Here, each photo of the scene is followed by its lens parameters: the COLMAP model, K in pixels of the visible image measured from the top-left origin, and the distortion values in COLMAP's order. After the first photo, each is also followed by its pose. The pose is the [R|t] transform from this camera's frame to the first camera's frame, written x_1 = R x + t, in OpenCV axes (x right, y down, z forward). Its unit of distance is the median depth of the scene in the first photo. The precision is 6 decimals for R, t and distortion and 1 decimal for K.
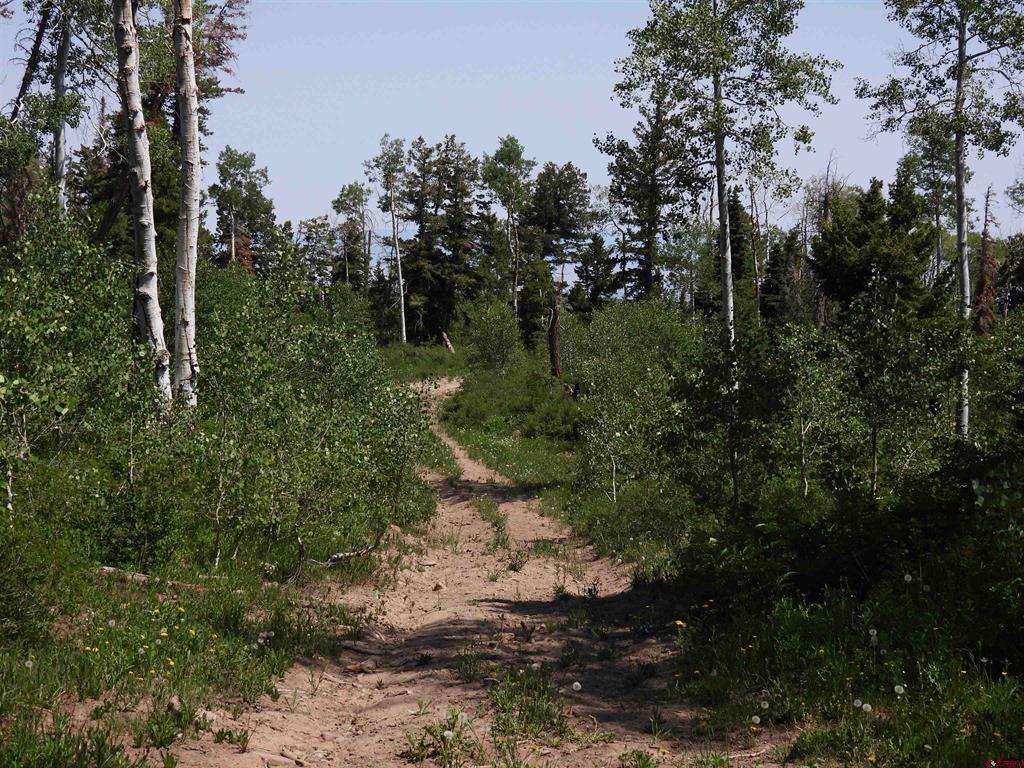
lens RADIAL K [[1642.2, 0, 512.0], [0, 1642.2, 384.0], [0, 0, 1]] dist [0.005667, 0.001701]
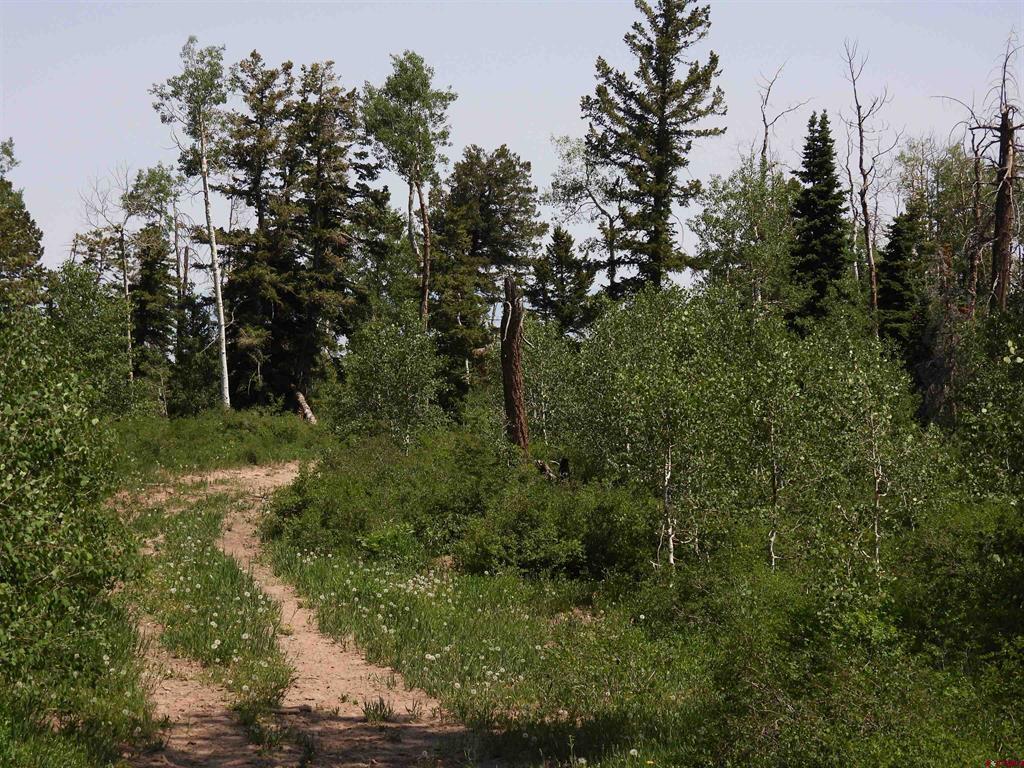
lens RADIAL K [[2227.2, 0, 443.8], [0, 2227.2, 383.2], [0, 0, 1]] dist [-0.025174, -0.031804]
pose [[0.999812, -0.013826, 0.013600, -0.002132], [0.014552, 0.998390, -0.054825, 0.008044], [-0.012821, 0.055013, 0.998403, 0.228983]]
